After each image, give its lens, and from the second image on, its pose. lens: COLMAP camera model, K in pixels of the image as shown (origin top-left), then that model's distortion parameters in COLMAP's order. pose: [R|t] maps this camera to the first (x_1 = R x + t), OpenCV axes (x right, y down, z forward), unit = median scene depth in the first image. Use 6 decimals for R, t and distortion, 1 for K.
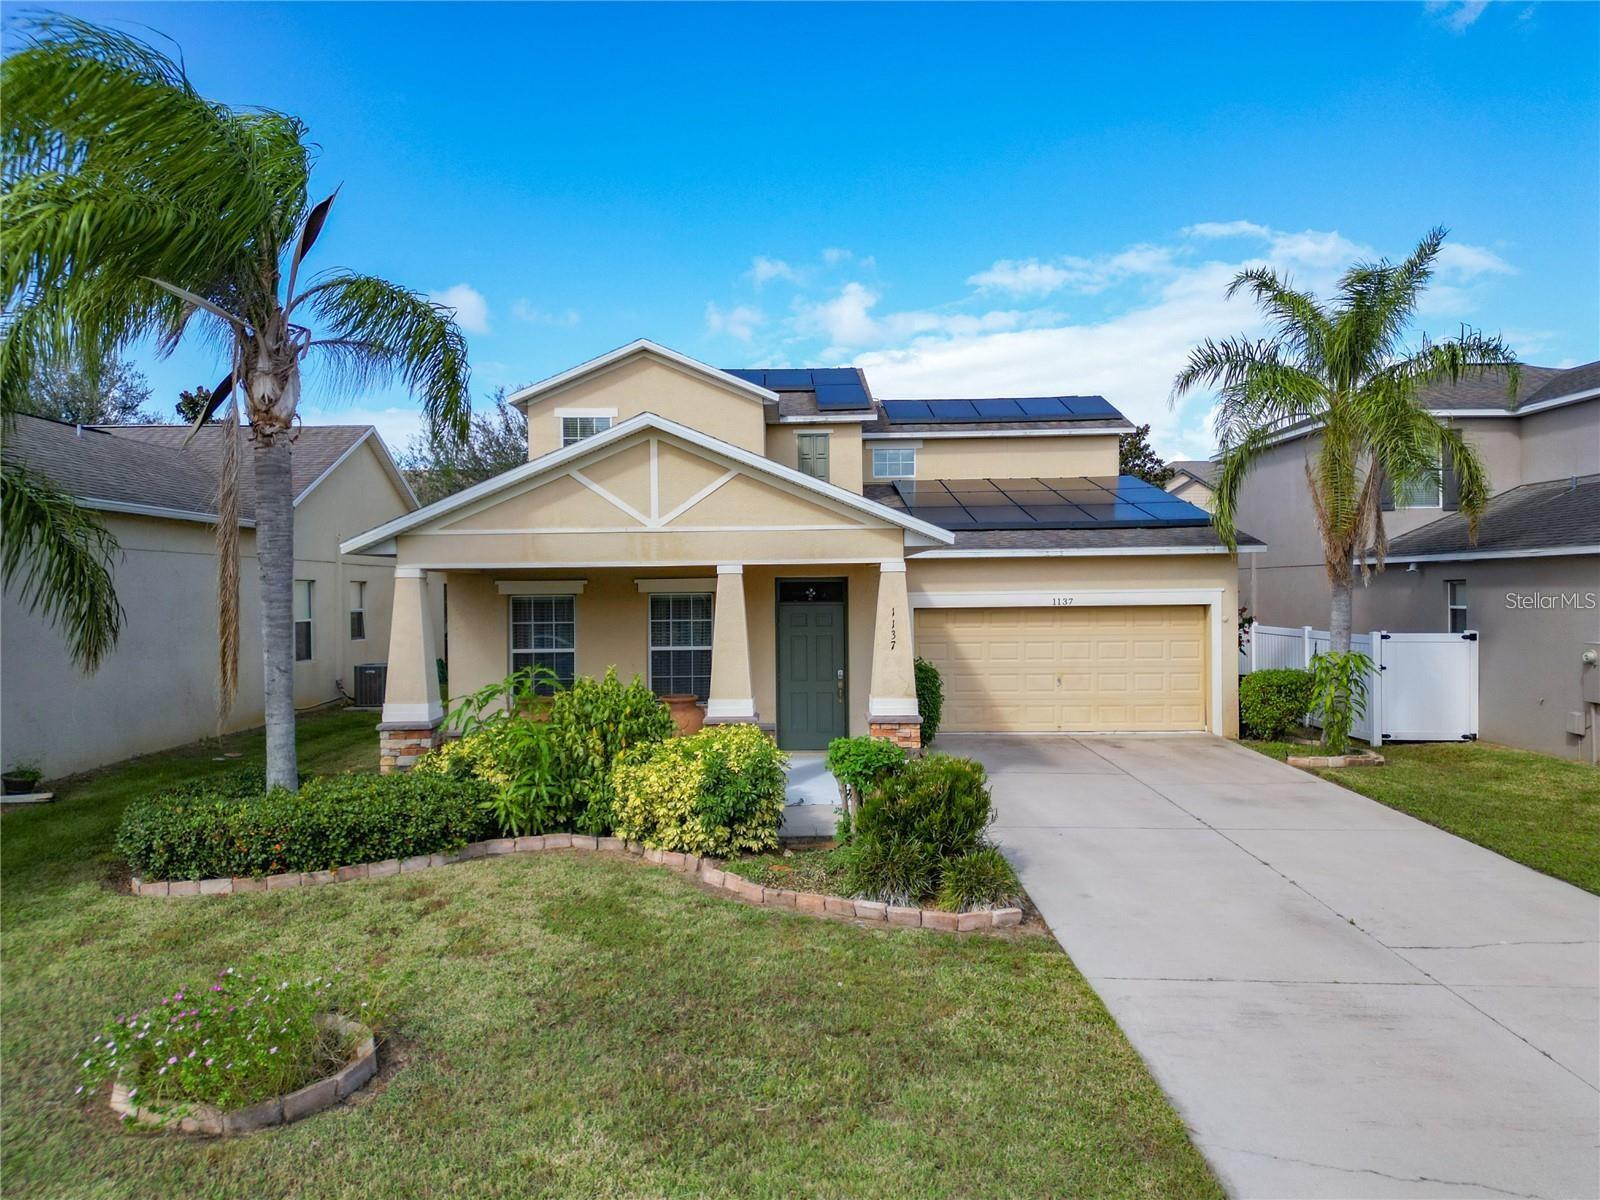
lens RADIAL K [[1120.6, 0, 800.0], [0, 1120.6, 600.0], [0, 0, 1]] dist [0.048039, -0.025439]
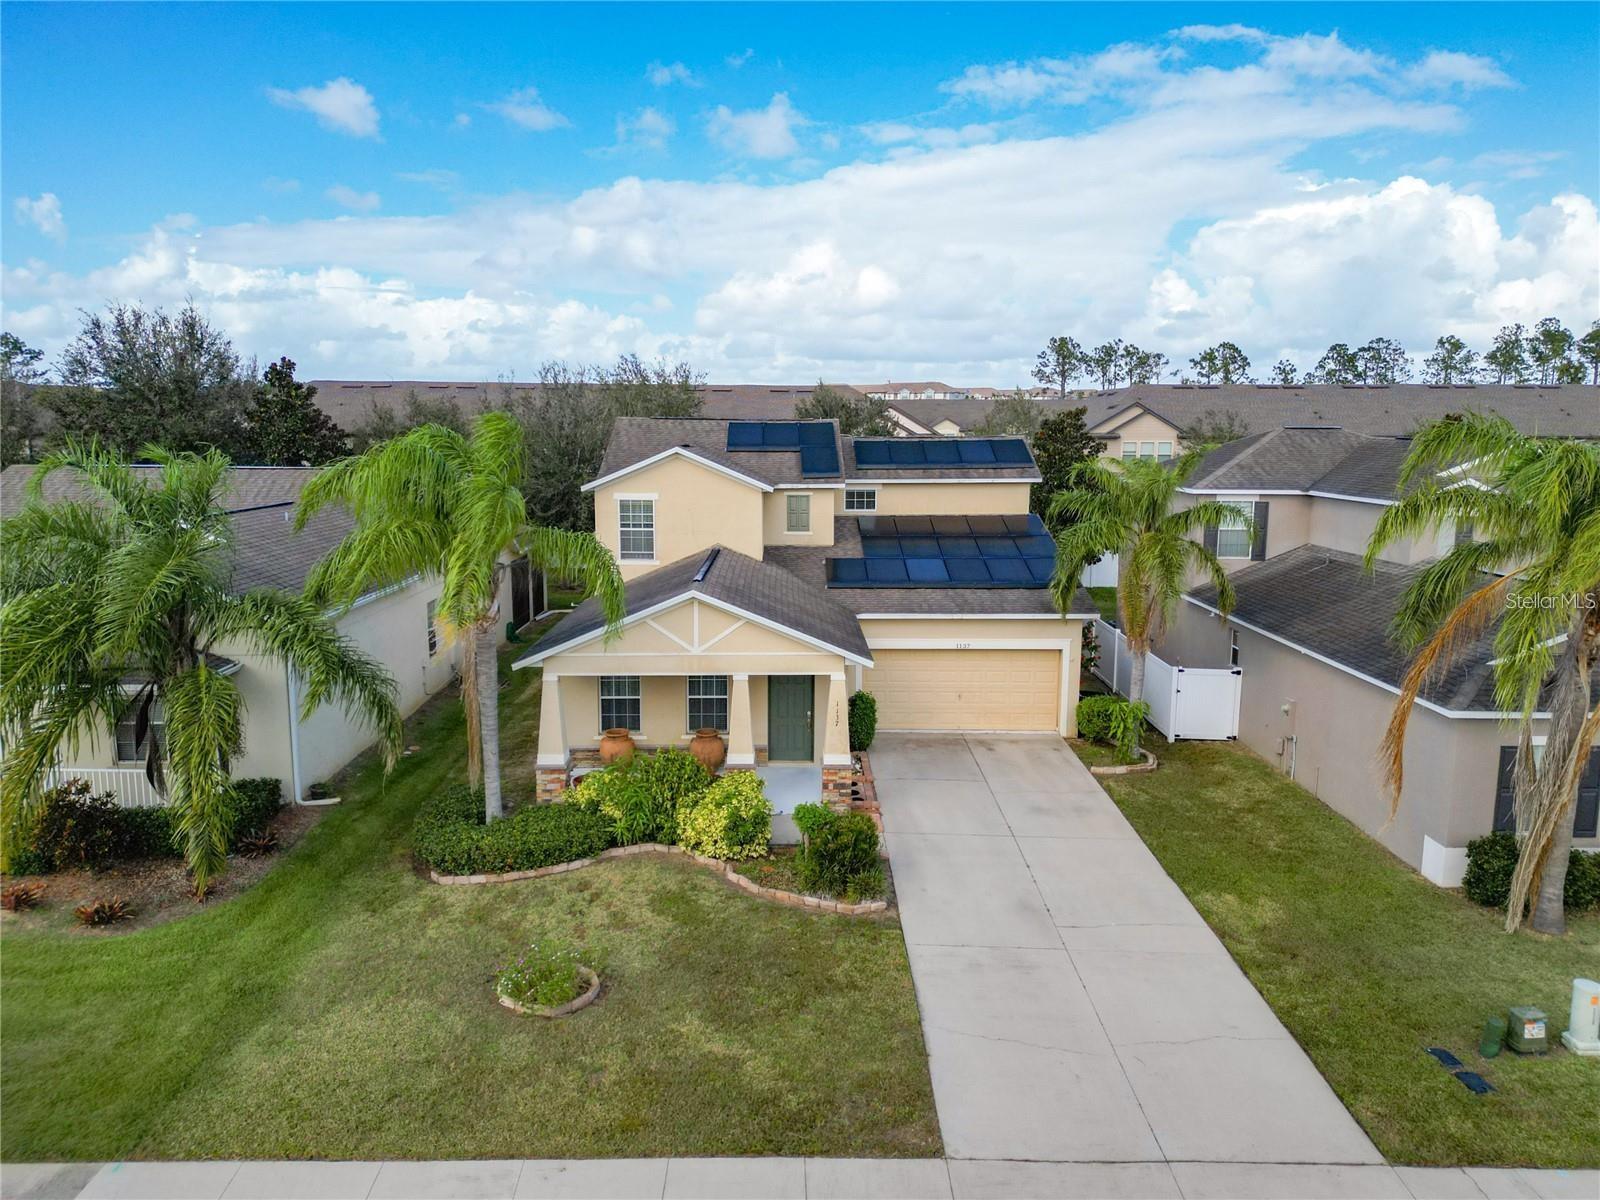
lens RADIAL K [[1120.6, 0, 800.0], [0, 1120.6, 600.0], [0, 0, 1]] dist [0.048039, -0.025439]
pose [[0.999883, 0.014810, 0.003850, 0.021100], [-0.015215, 0.989056, 0.146755, -0.458606], [-0.001635, -0.146796, 0.989165, -0.755617]]
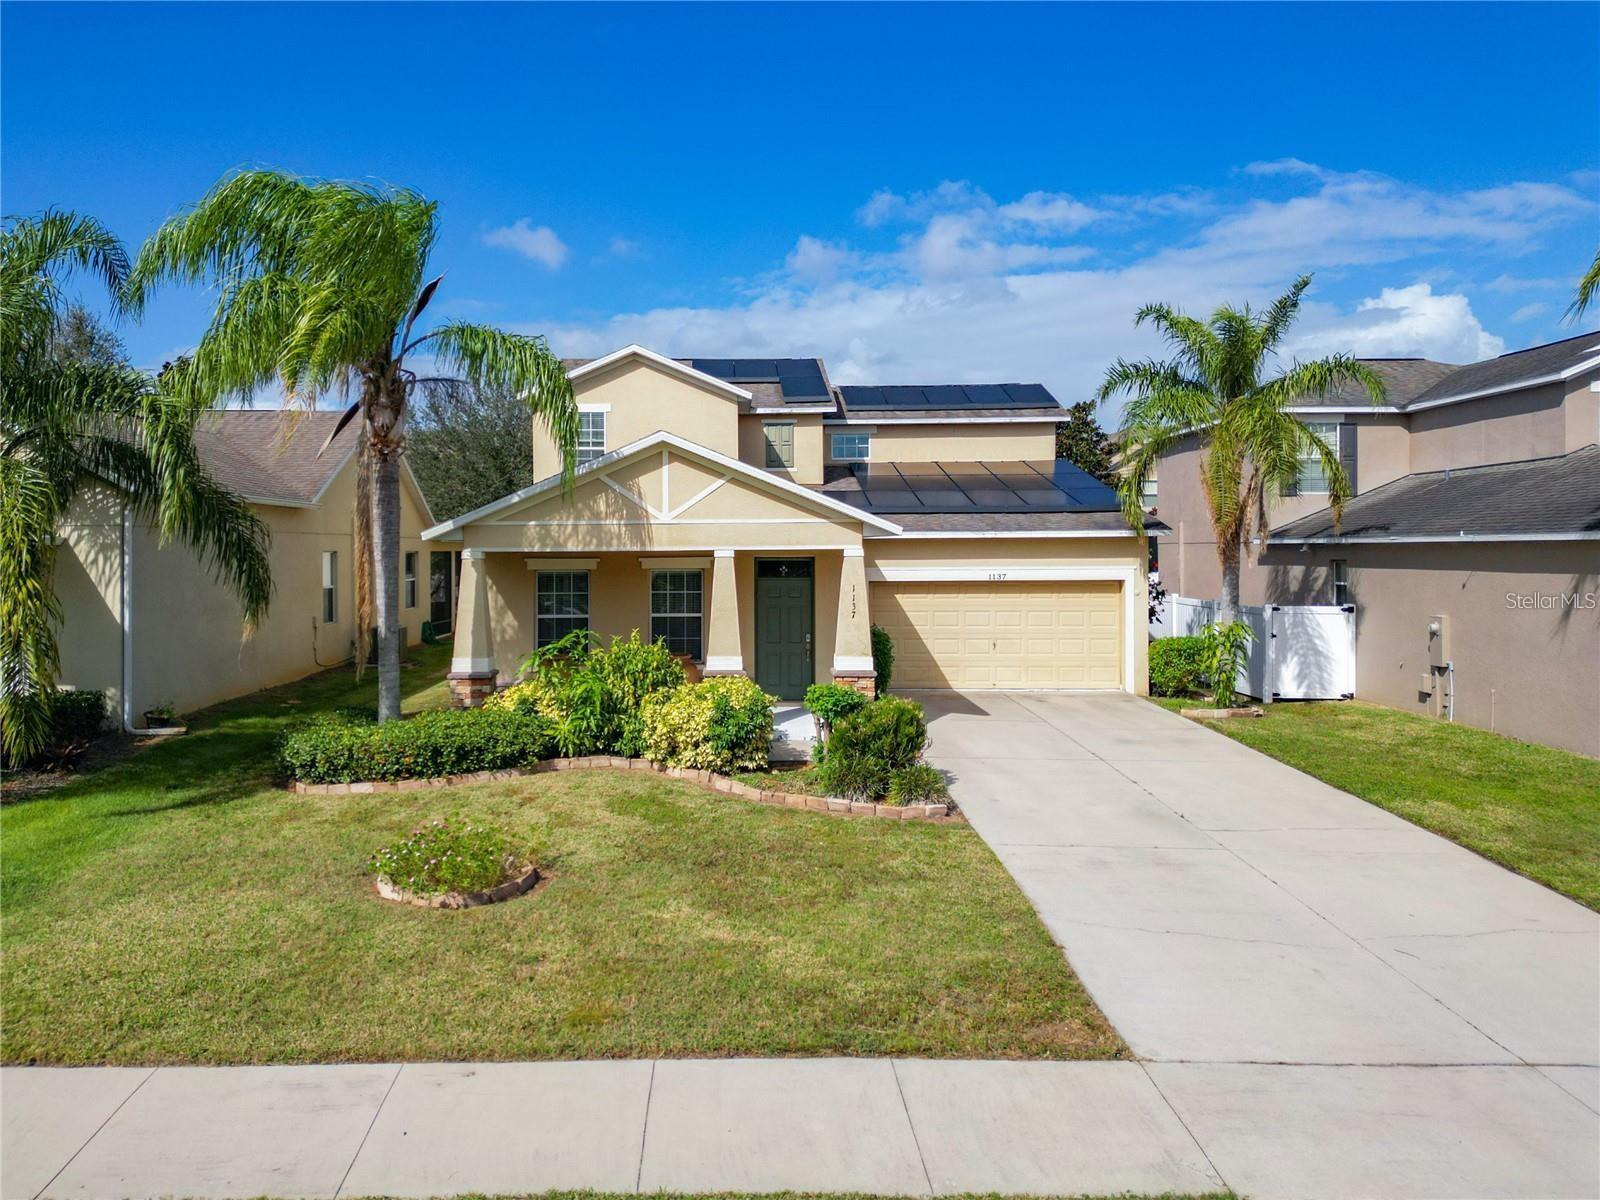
lens RADIAL K [[1195.7, 0, 739.1], [0, 1195.7, 551.1], [0, 0, 1]] dist [0.073777, -0.069479]
pose [[0.999970, 0.006737, -0.003764, -0.048378], [-0.006763, 0.999952, -0.007132, -0.024488], [0.003716, 0.007157, 0.999967, -0.413037]]
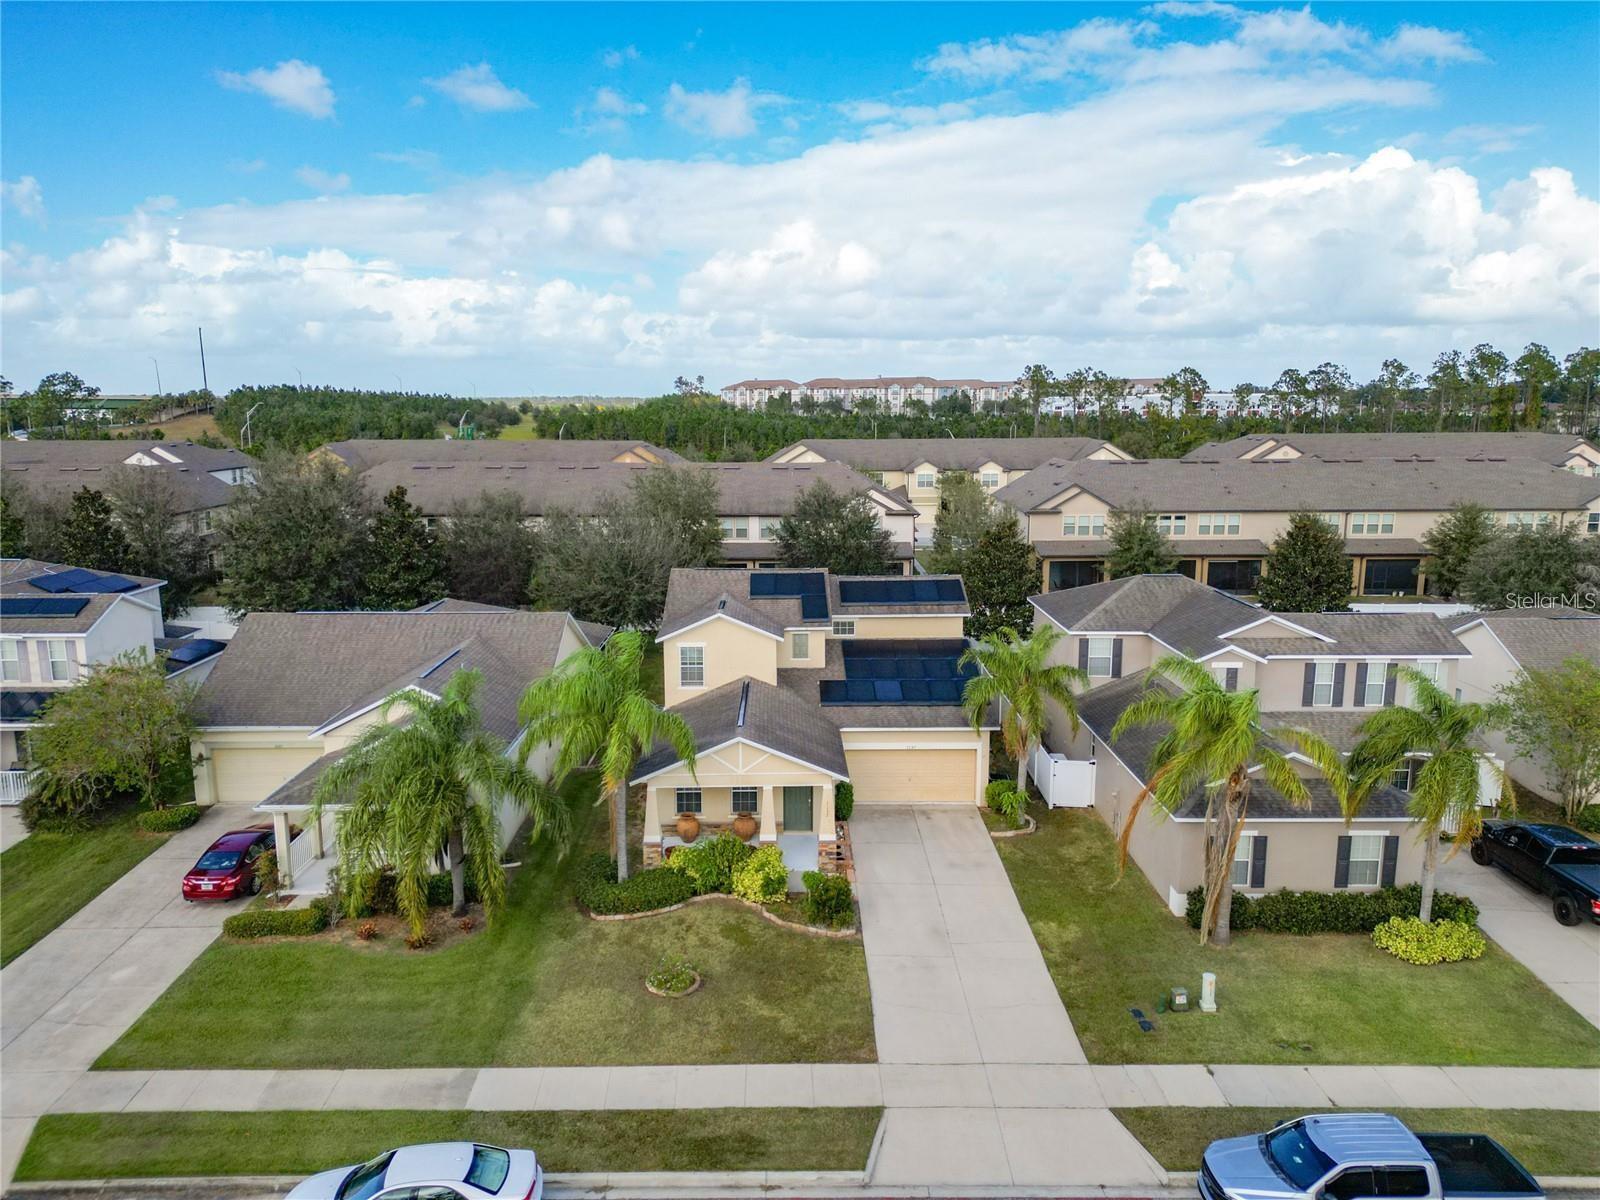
lens RADIAL K [[1104.3, 0, 800.0], [0, 1104.3, 600.0], [0, 0, 1]] dist [0.045687, -0.003931]
pose [[0.999937, 0.007248, 0.008612, -0.012599], [-0.008572, 0.986222, 0.165207, -1.090054], [-0.007296, -0.165271, 0.986221, -1.866073]]
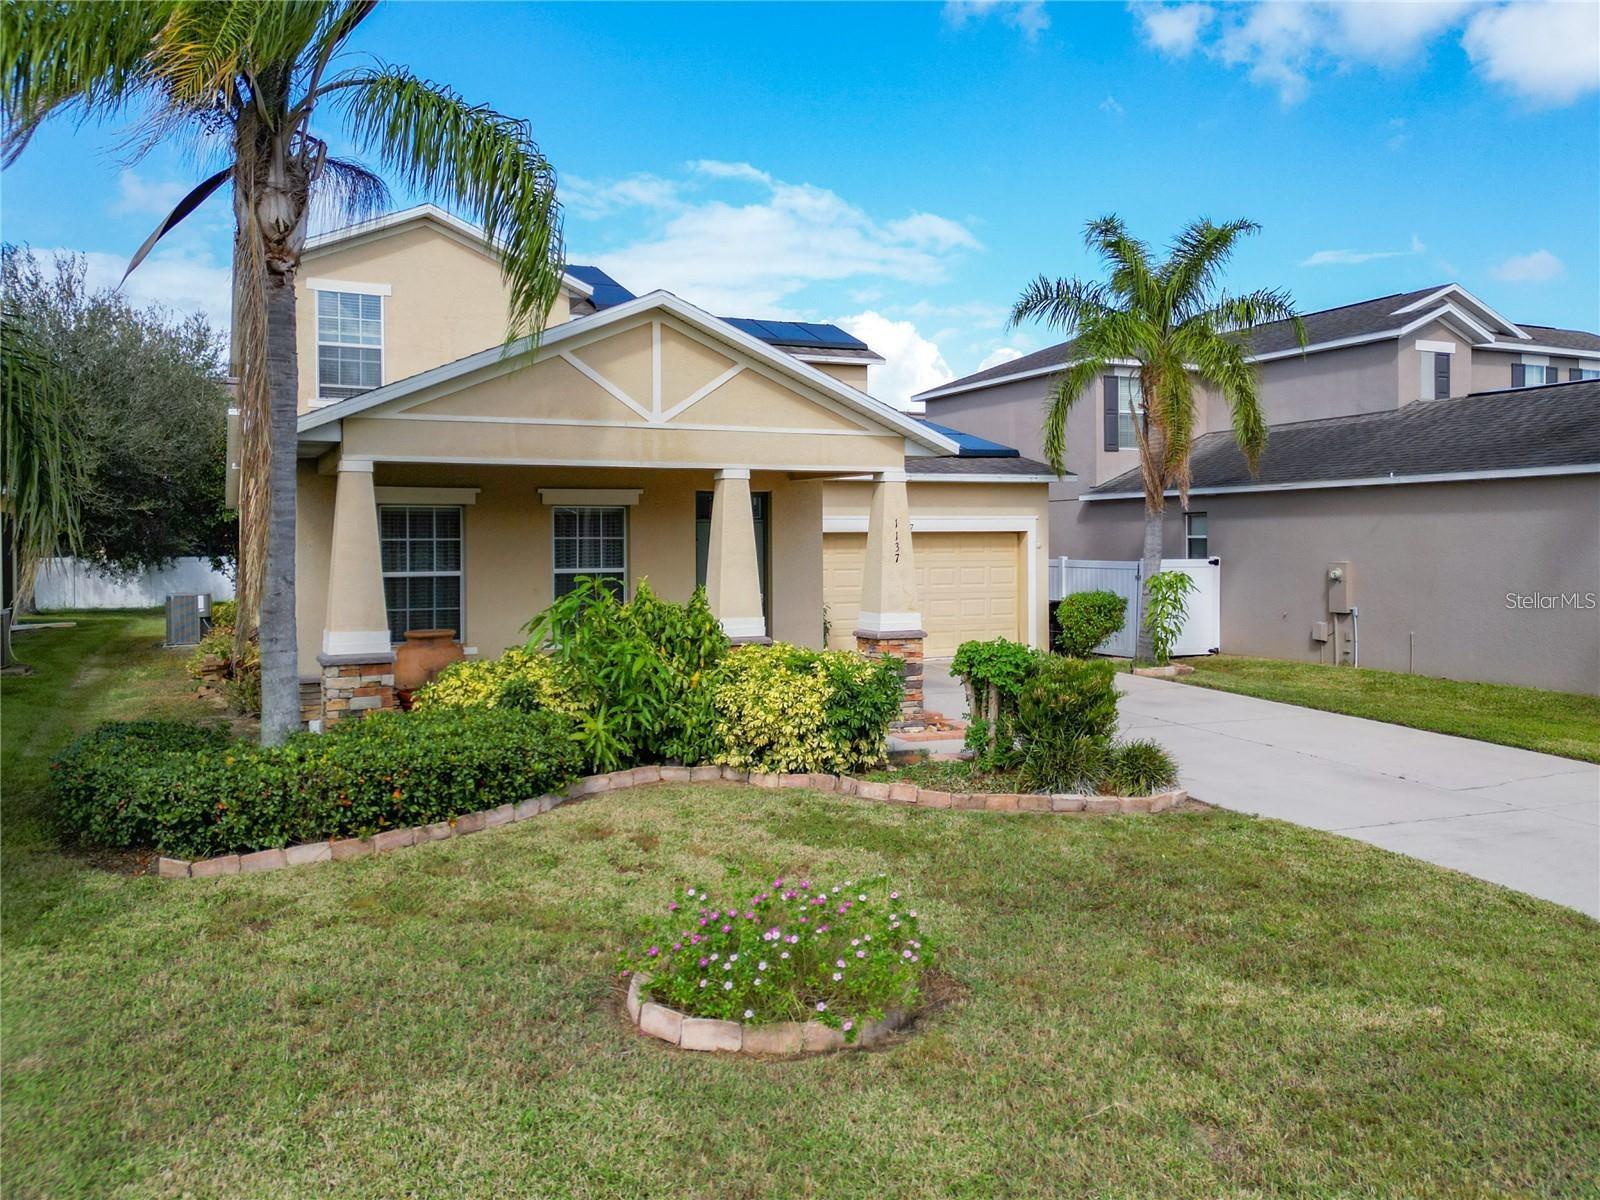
lens RADIAL K [[1257.3, 0, 836.4], [0, 1257.3, 549.6], [0, 0, 1]] dist [0.046715, -0.003284]
pose [[0.897943, 0.002186, 0.440106, -0.511241], [0.000818, 0.999978, -0.006636, 0.047672], [-0.440111, 0.006319, 0.897921, 0.065534]]
